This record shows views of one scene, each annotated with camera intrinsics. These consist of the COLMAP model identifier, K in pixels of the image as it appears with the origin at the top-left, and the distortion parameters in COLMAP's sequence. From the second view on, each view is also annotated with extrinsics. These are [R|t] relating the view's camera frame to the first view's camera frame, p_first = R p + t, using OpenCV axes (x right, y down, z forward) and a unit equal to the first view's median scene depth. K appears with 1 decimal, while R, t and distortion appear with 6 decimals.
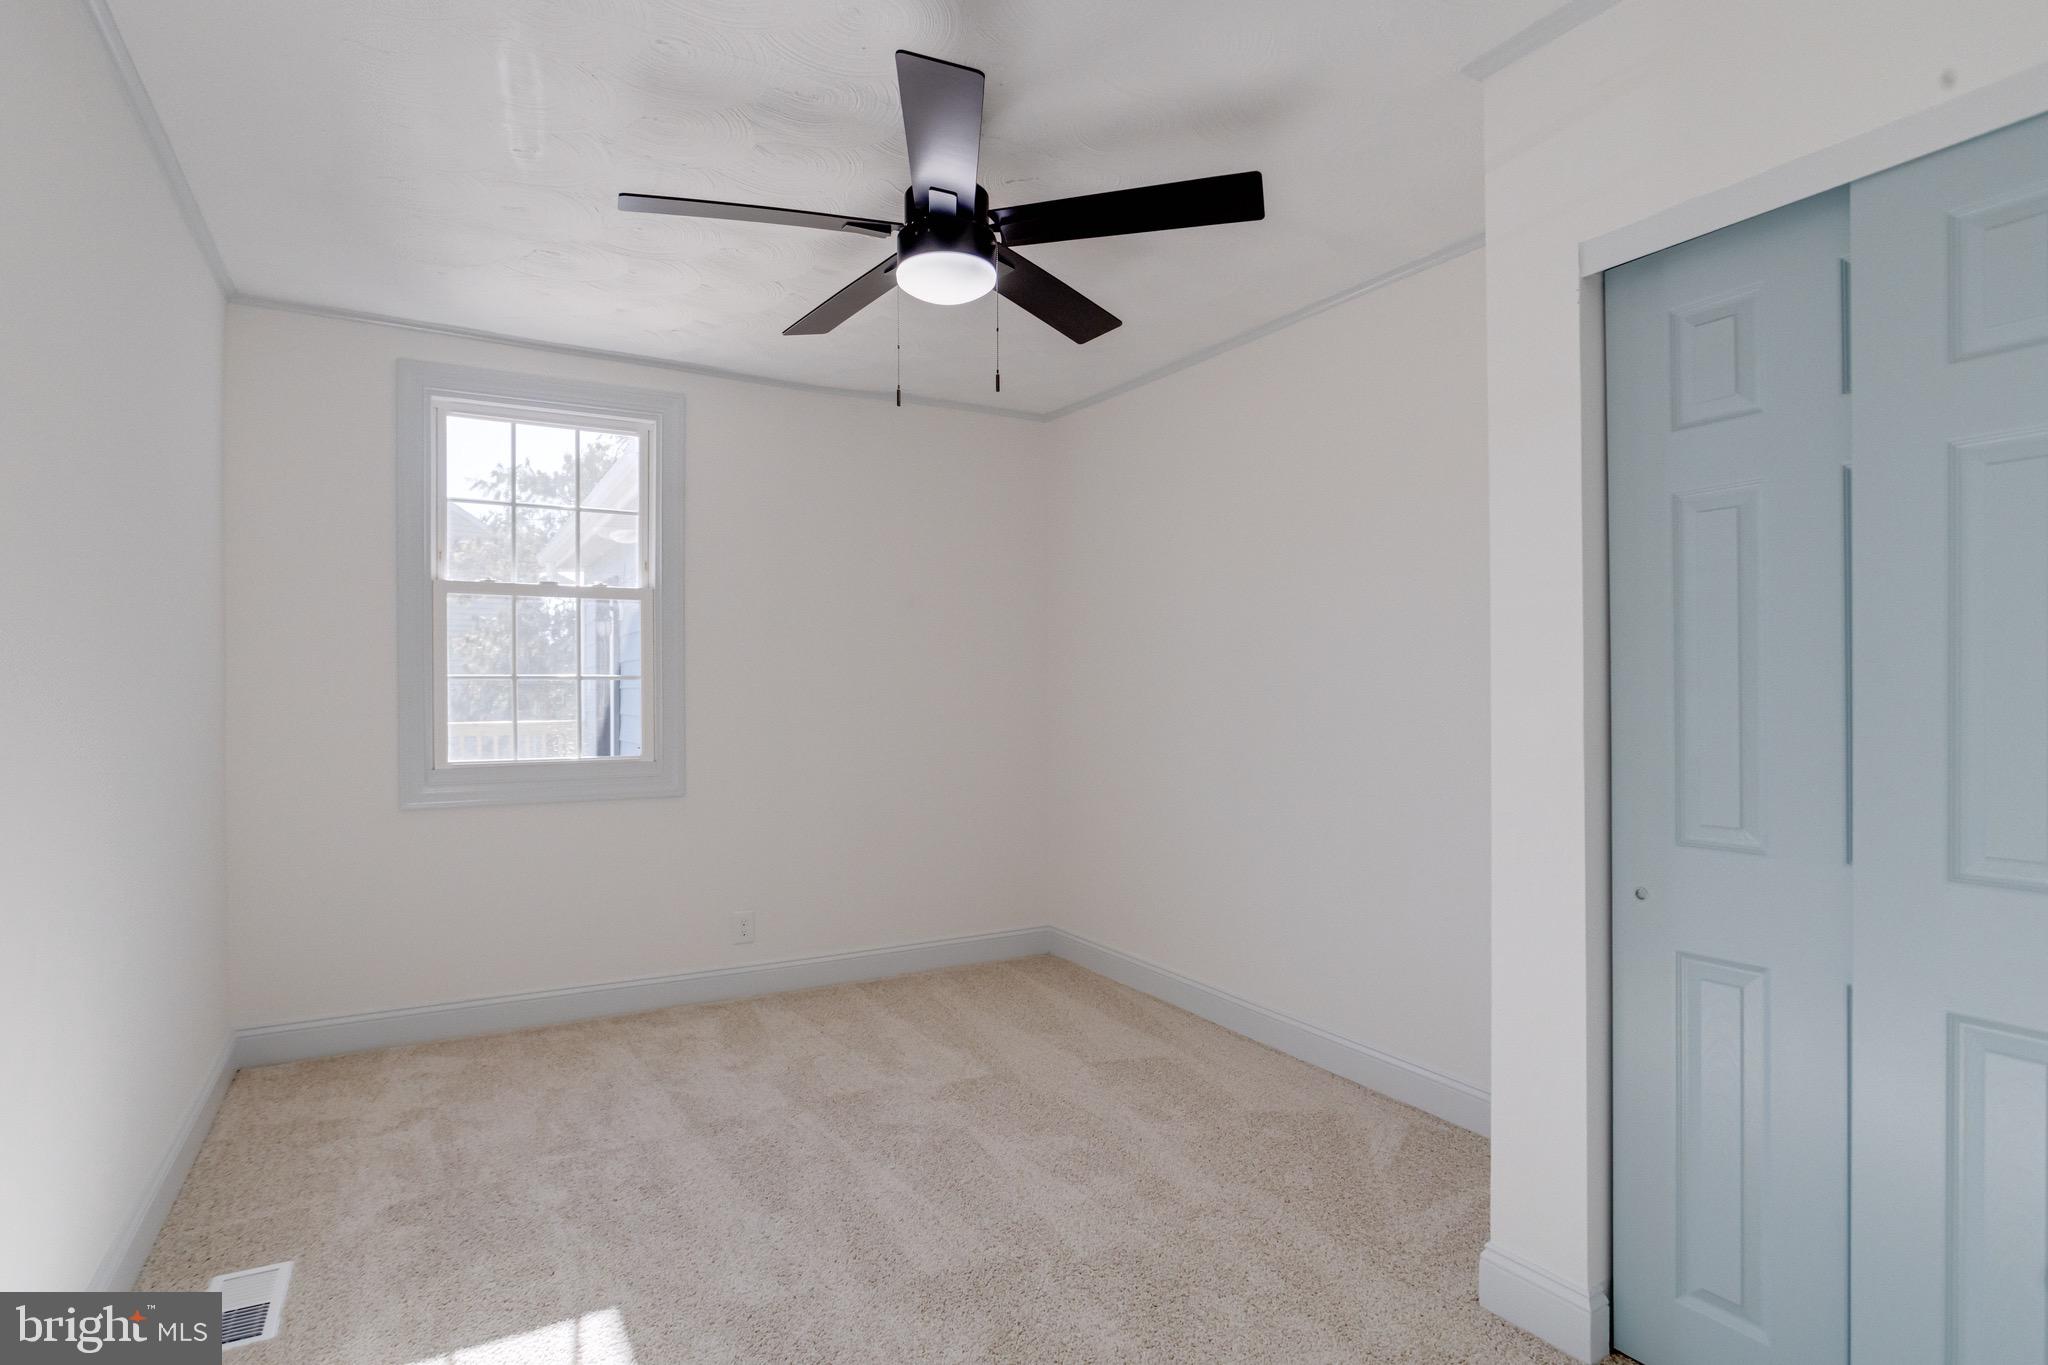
lens RADIAL K [[1024.7, 0, 1024.0], [0, 1024.7, 682.5], [0, 0, 1]] dist [-0.047808, 0.025845]
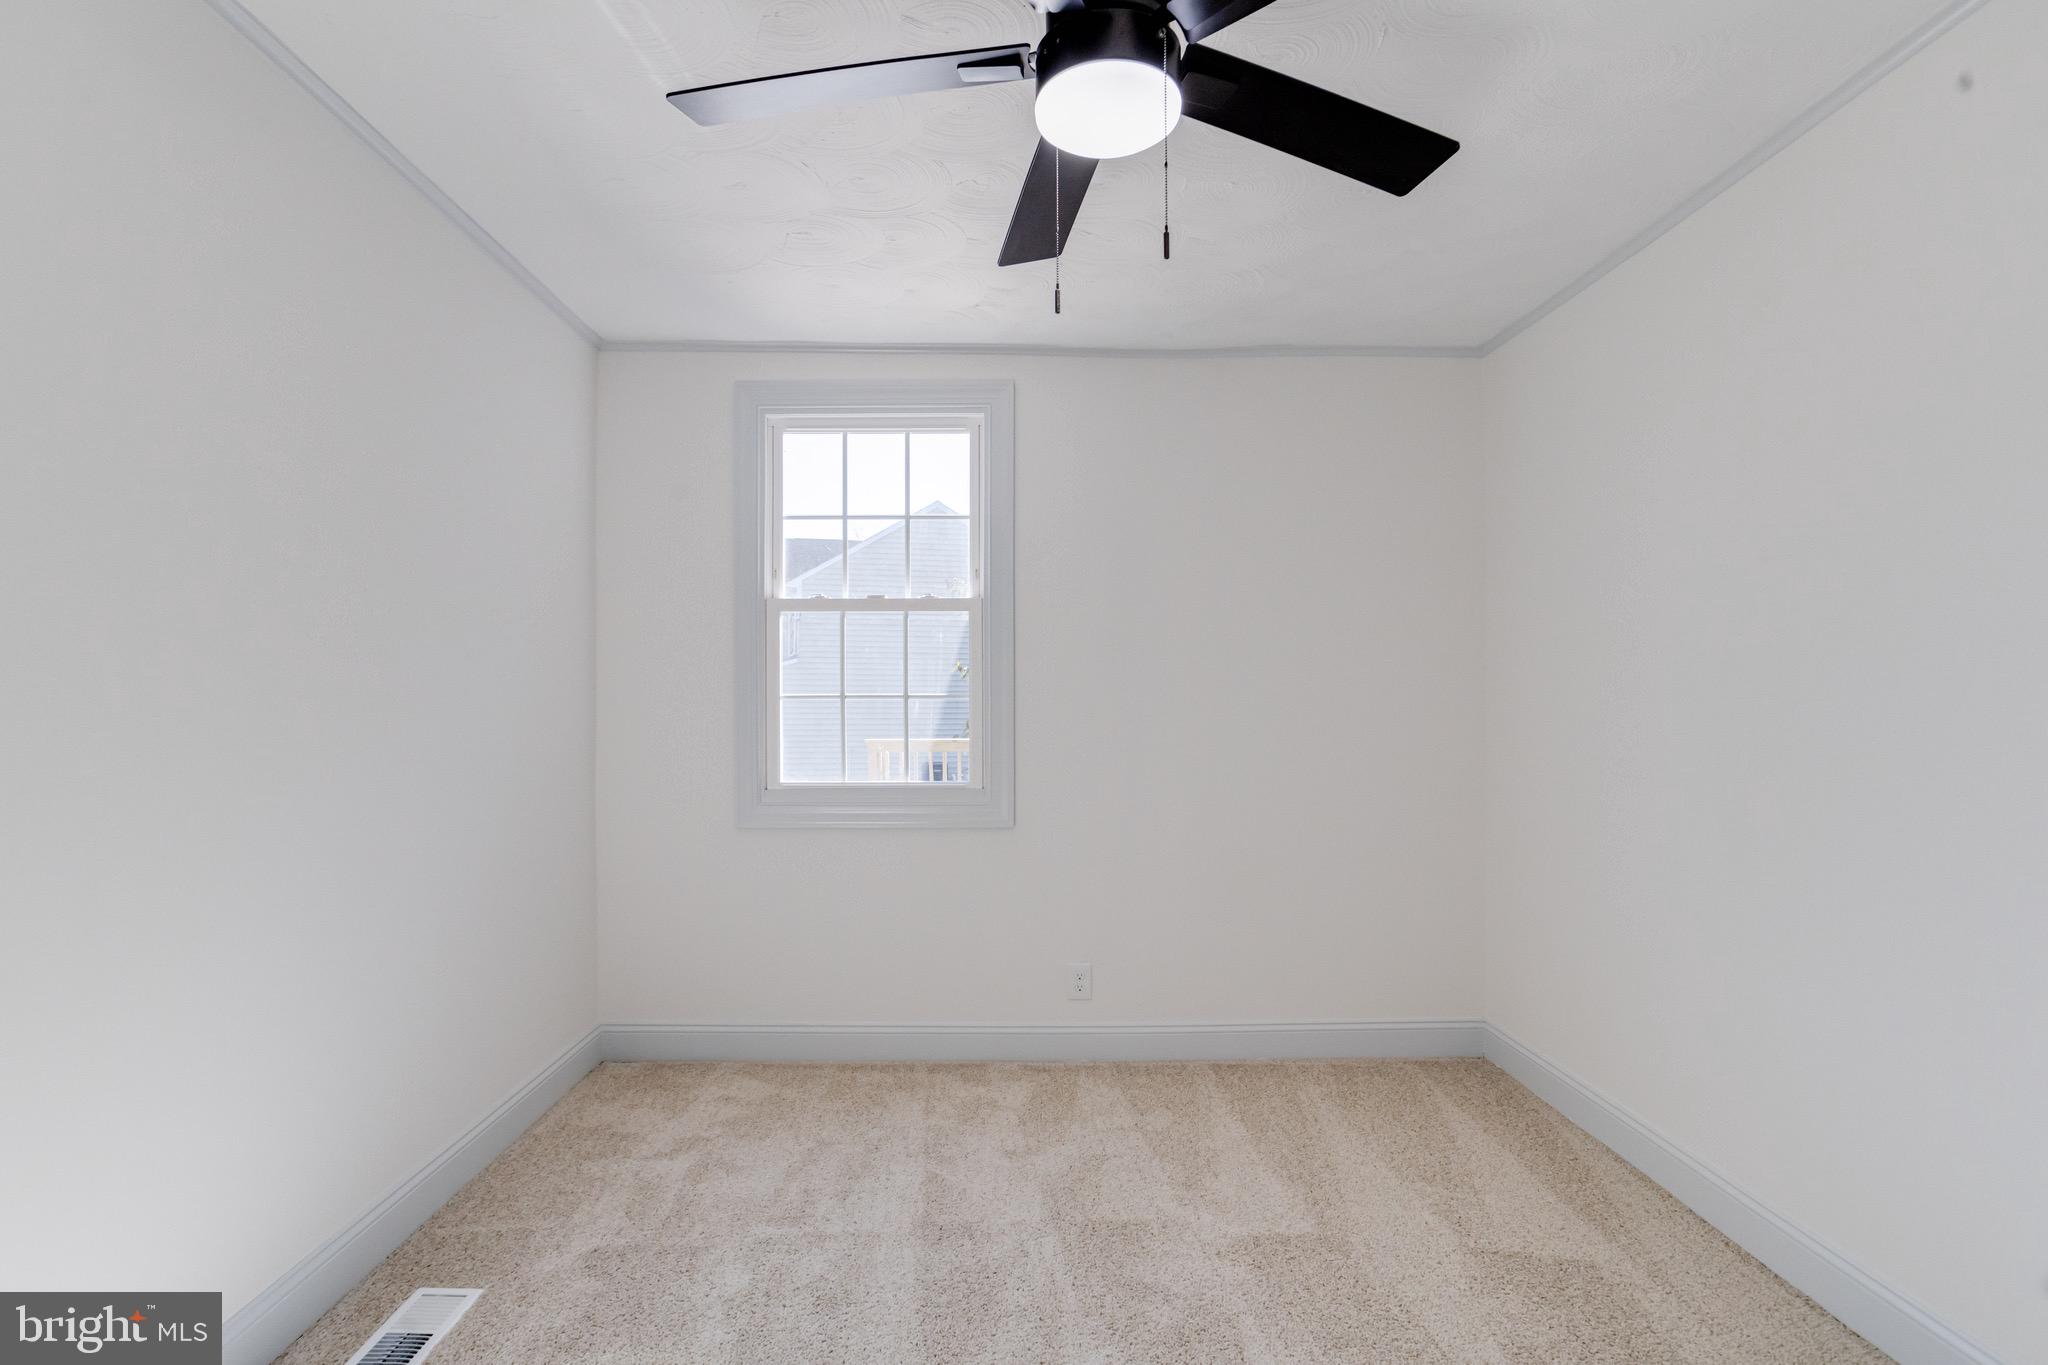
lens RADIAL K [[1043.1, 0, 1013.7], [0, 1043.1, 702.6], [0, 0, 1]] dist [-0.048971, 0.027147]
pose [[0.872179, -0.000454, -0.489187, 0.128470], [0.001993, 0.999995, 0.002626, -0.001294], [0.489183, -0.003265, 0.872175, 0.223726]]
